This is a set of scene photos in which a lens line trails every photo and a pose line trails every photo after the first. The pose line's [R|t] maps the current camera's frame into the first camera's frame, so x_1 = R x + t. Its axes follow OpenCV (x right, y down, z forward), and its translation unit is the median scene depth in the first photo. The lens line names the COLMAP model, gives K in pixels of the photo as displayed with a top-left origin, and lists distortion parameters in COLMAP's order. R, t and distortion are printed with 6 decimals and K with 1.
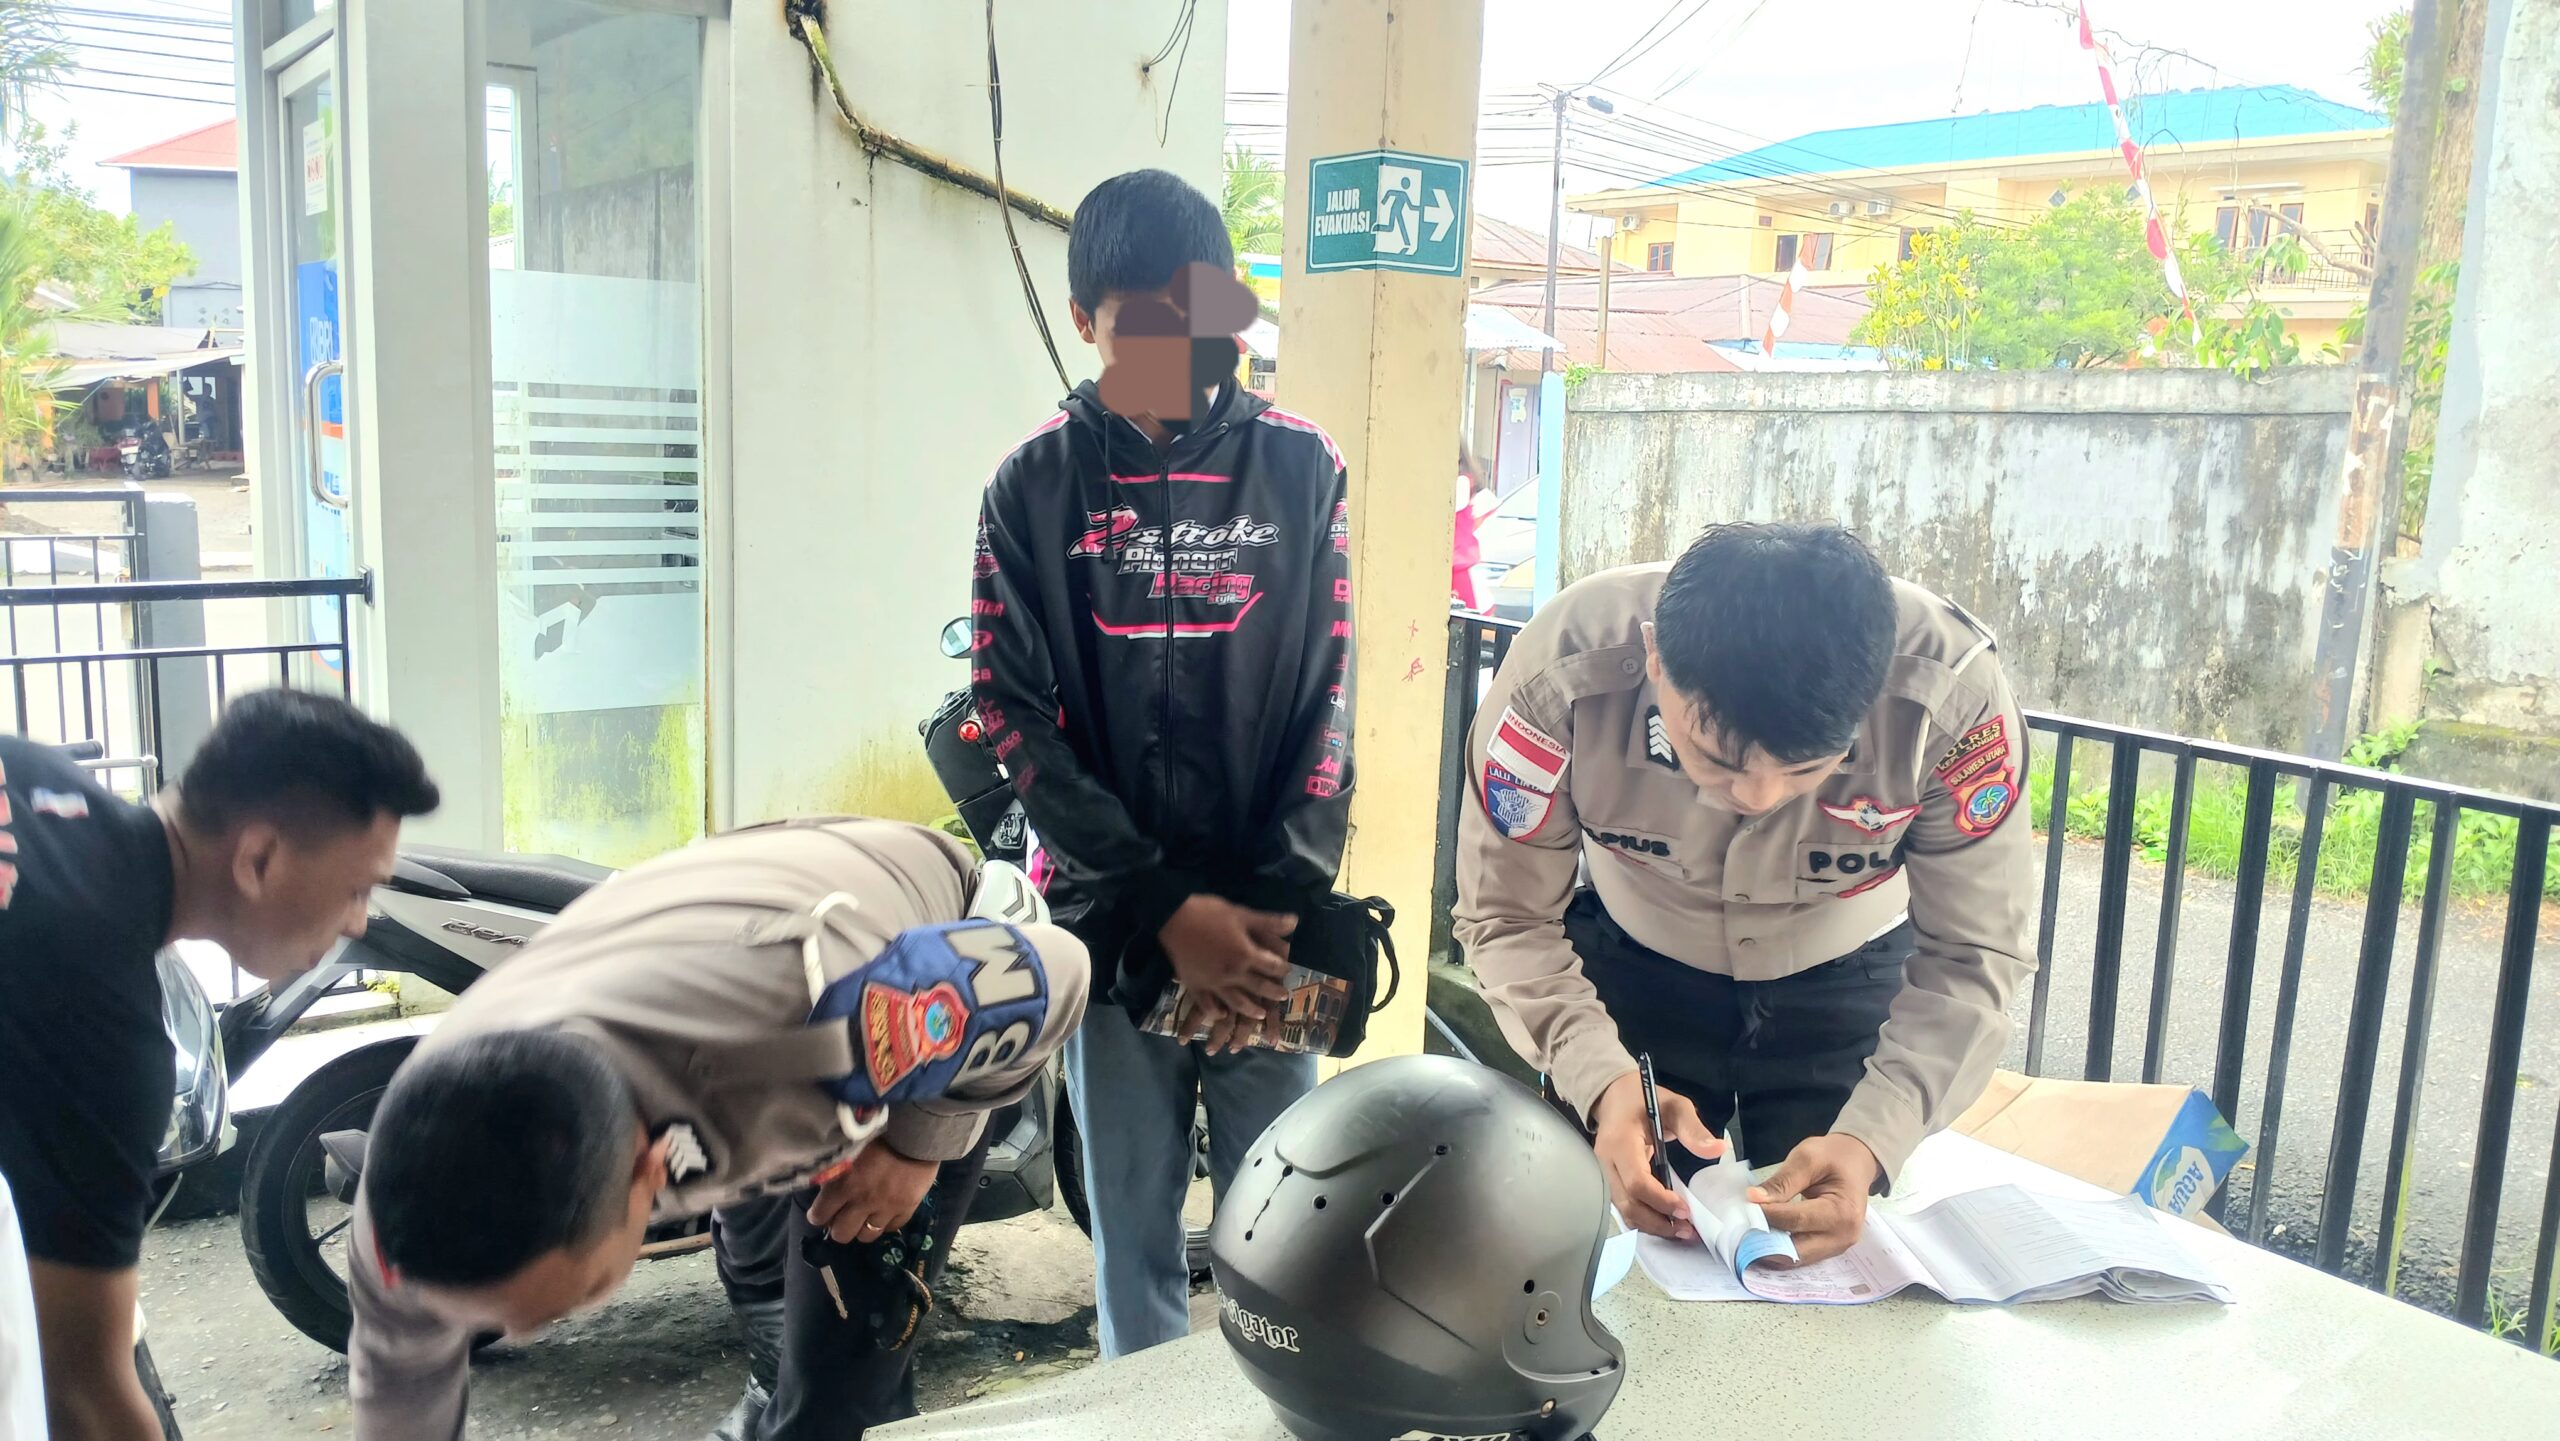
lens RADIAL K [[1991.7, 0, 1265.3], [0, 1991.7, 715.5], [0, 0, 1]] dist [0.051807, -0.091416]
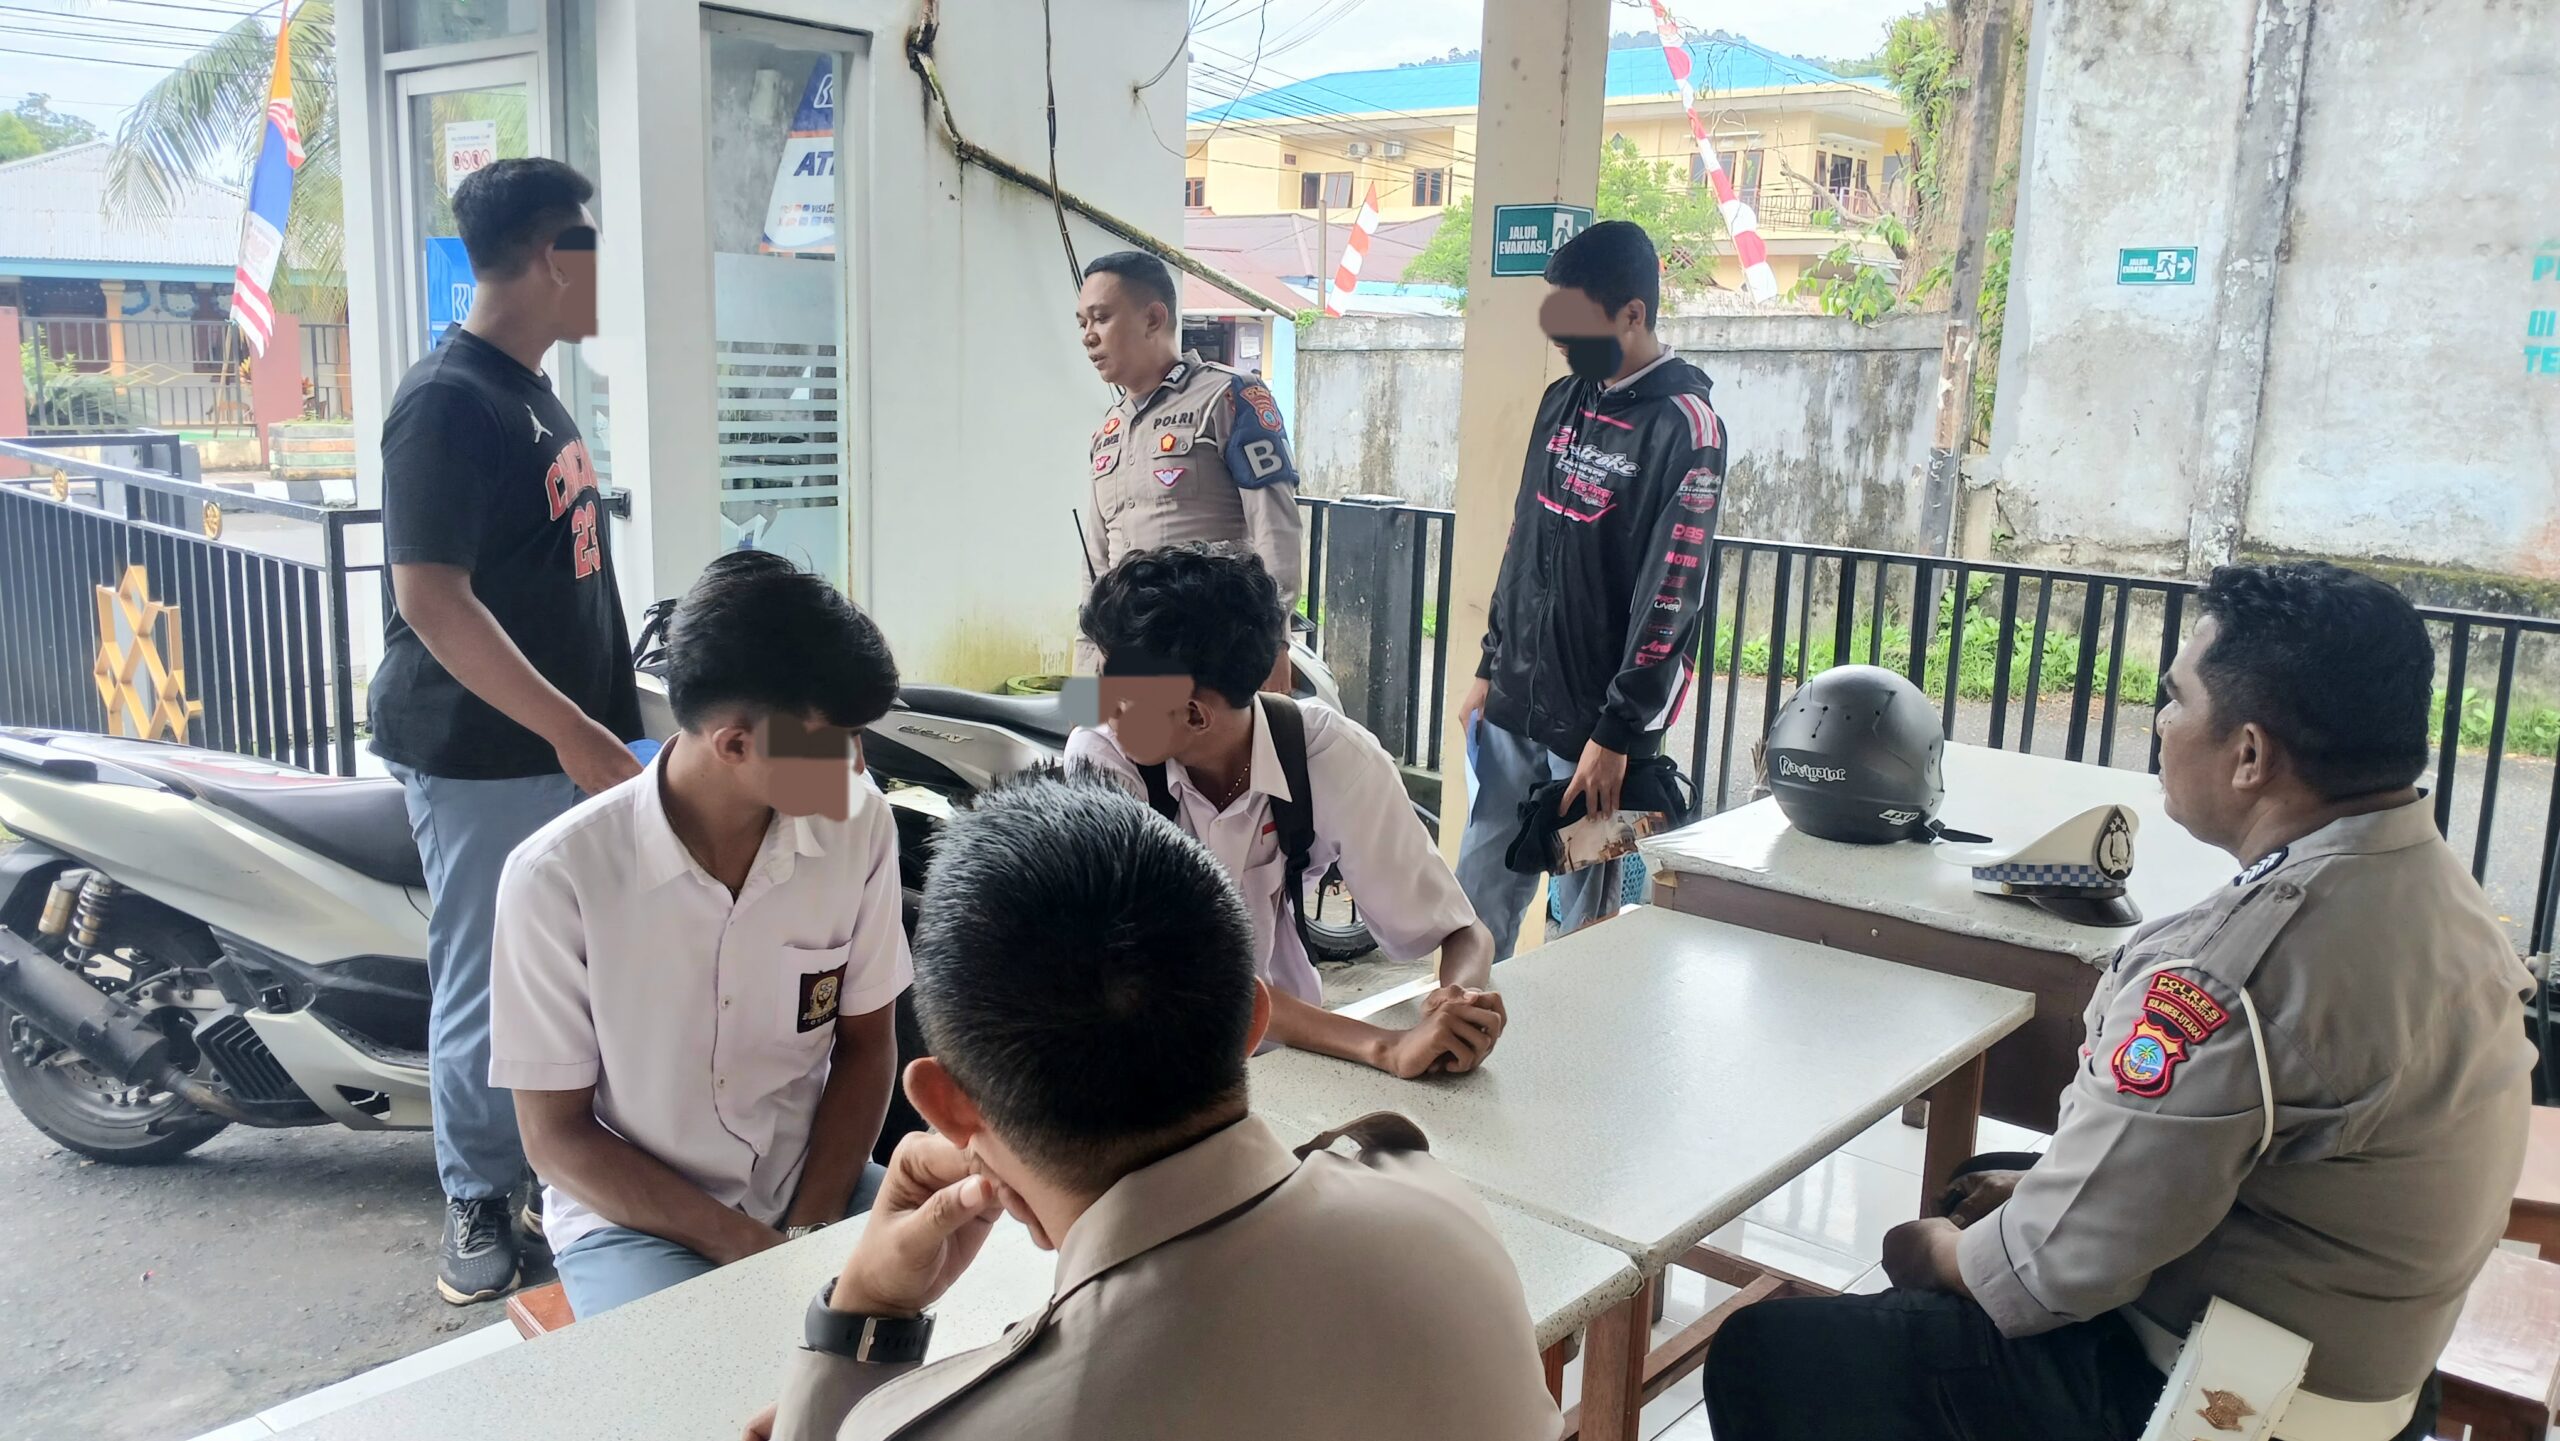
lens RADIAL K [[1991.7, 0, 1255.7], [0, 1991.7, 726.0], [0, 0, 1]] dist [0.051807, -0.091416]
pose [[0.973301, -0.050174, 0.223980, -0.213368], [0.041726, 0.998233, 0.042298, 0.026343], [-0.225706, -0.031823, 0.973675, -0.213755]]
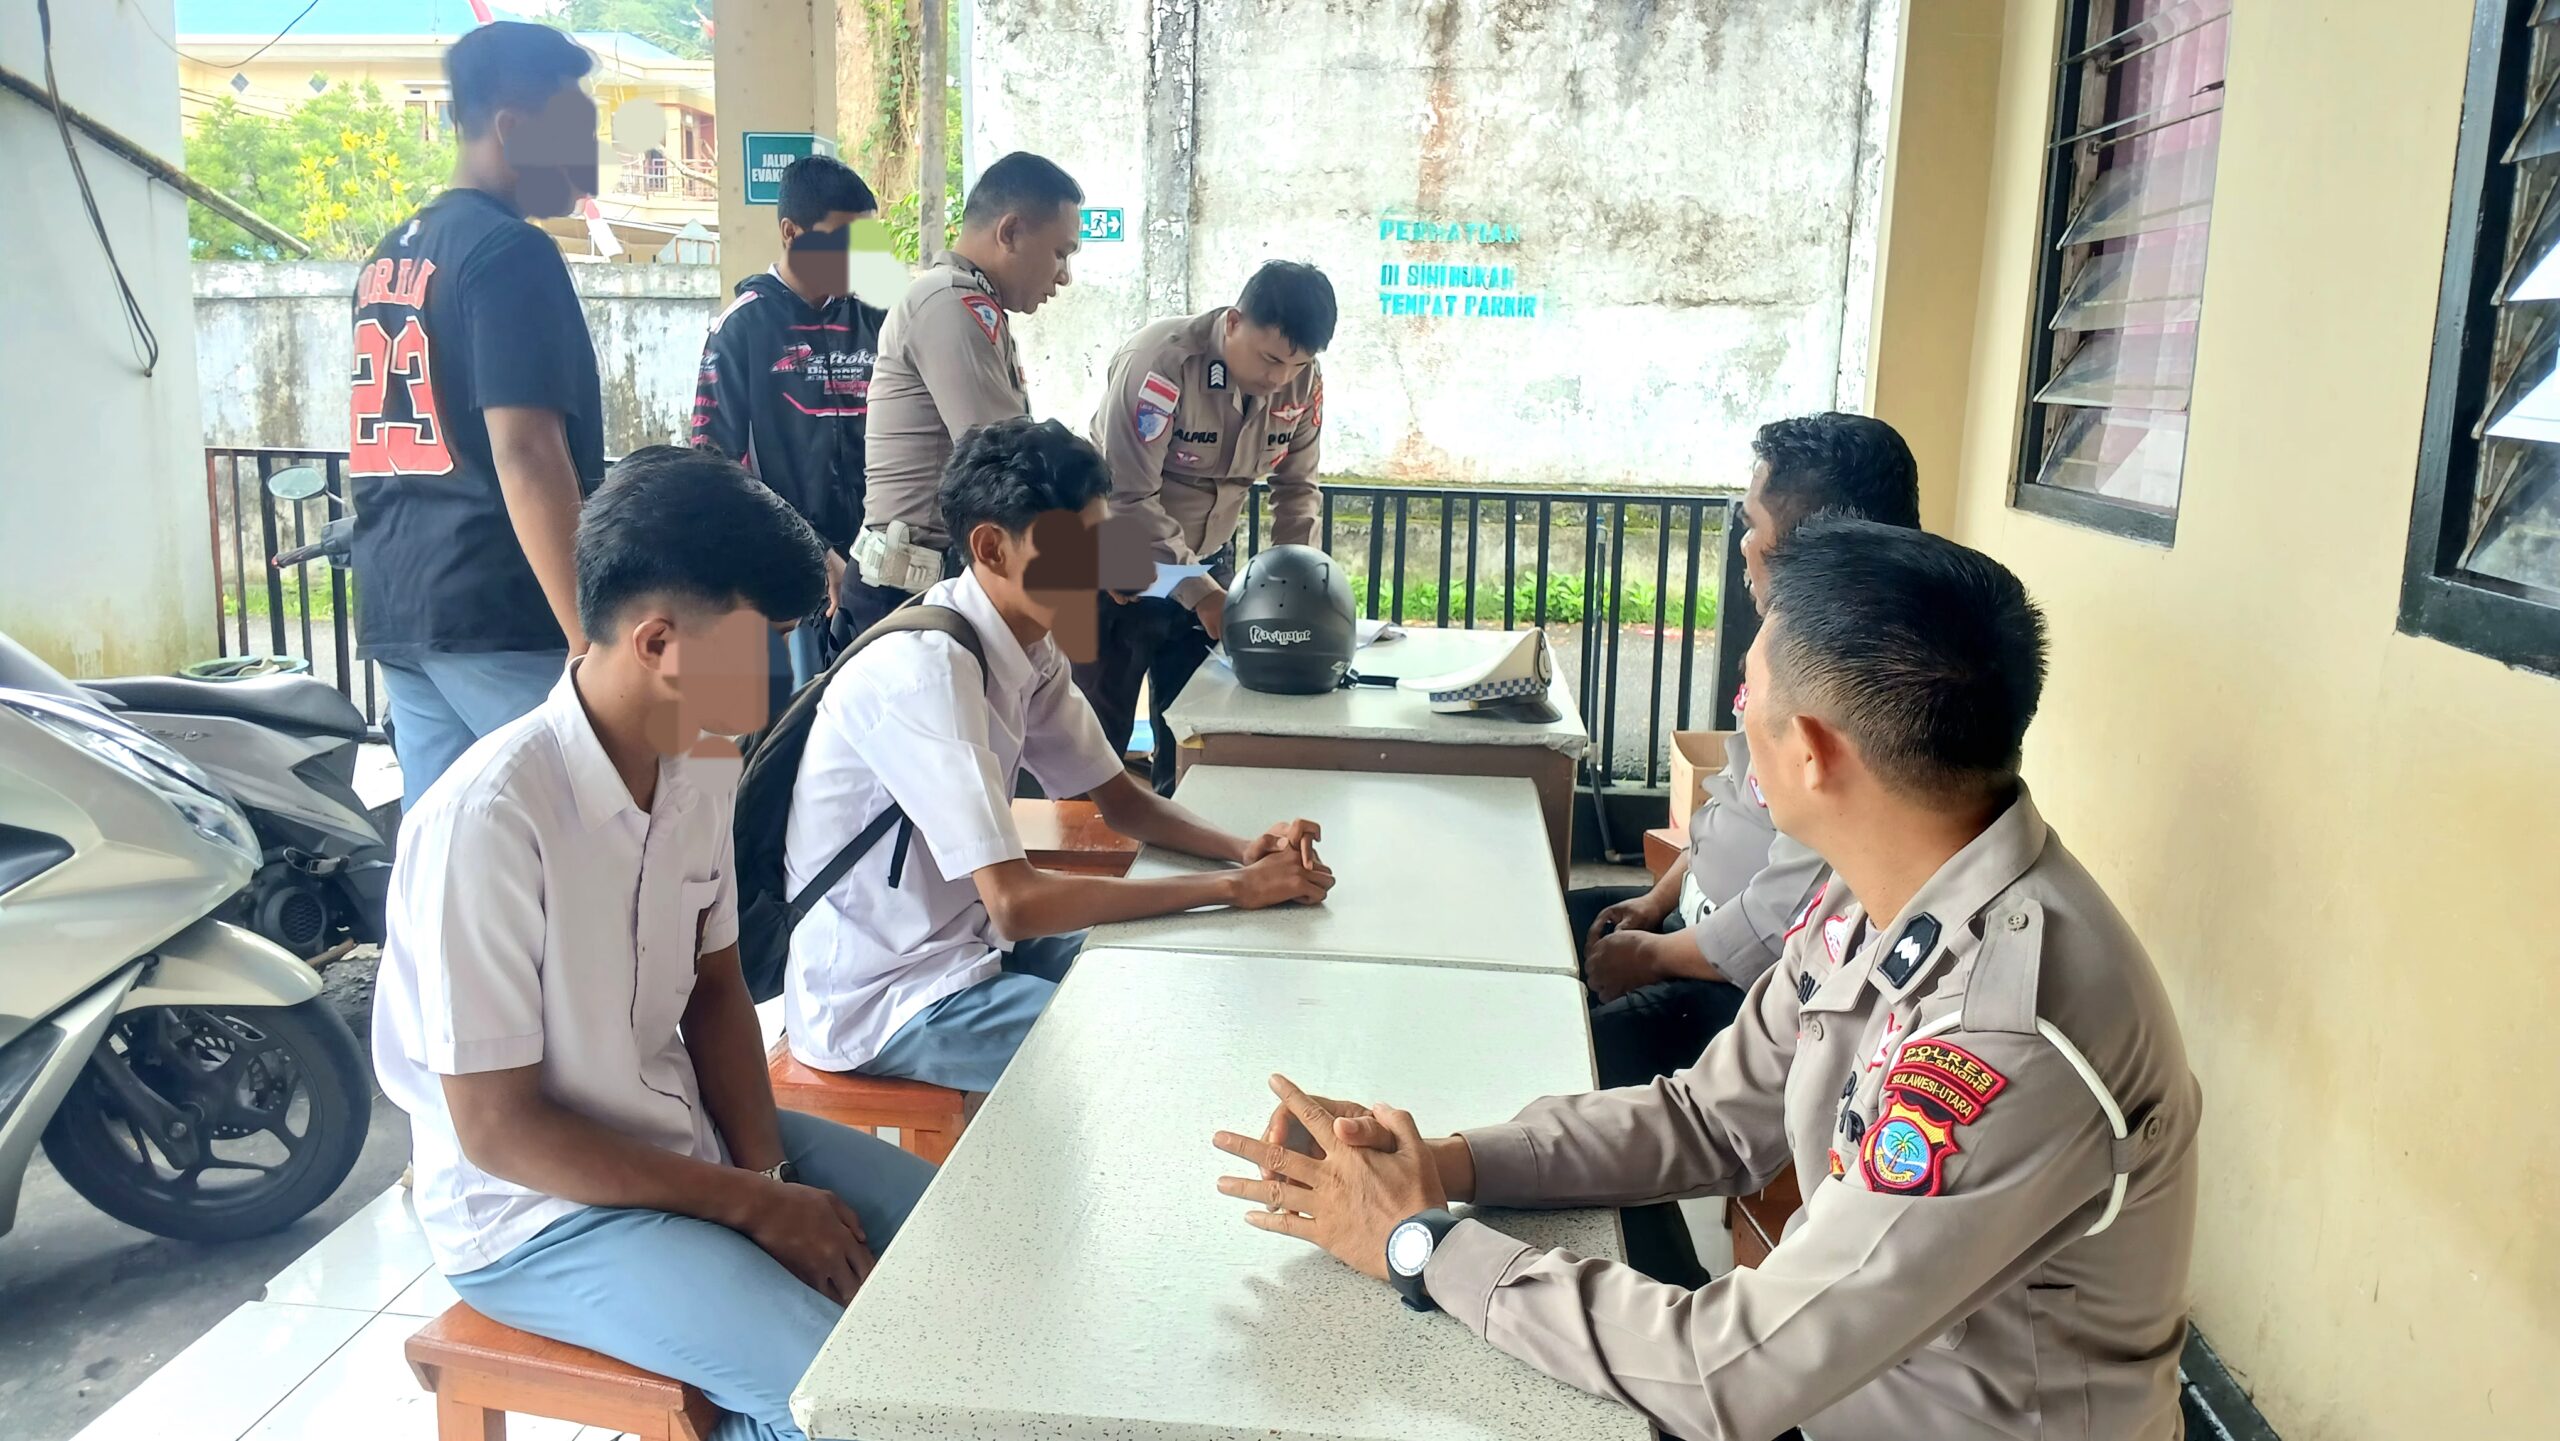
lens RADIAL K [[1991.7, 0, 1237.9], [0, 1991.7, 774.5], [0, 0, 1]] dist [0.051807, -0.091416]
pose [[0.672747, -0.175318, 0.718801, -0.373589], [0.117246, 0.984506, 0.130389, 0.027443], [-0.730524, -0.003442, 0.682879, -0.157118]]
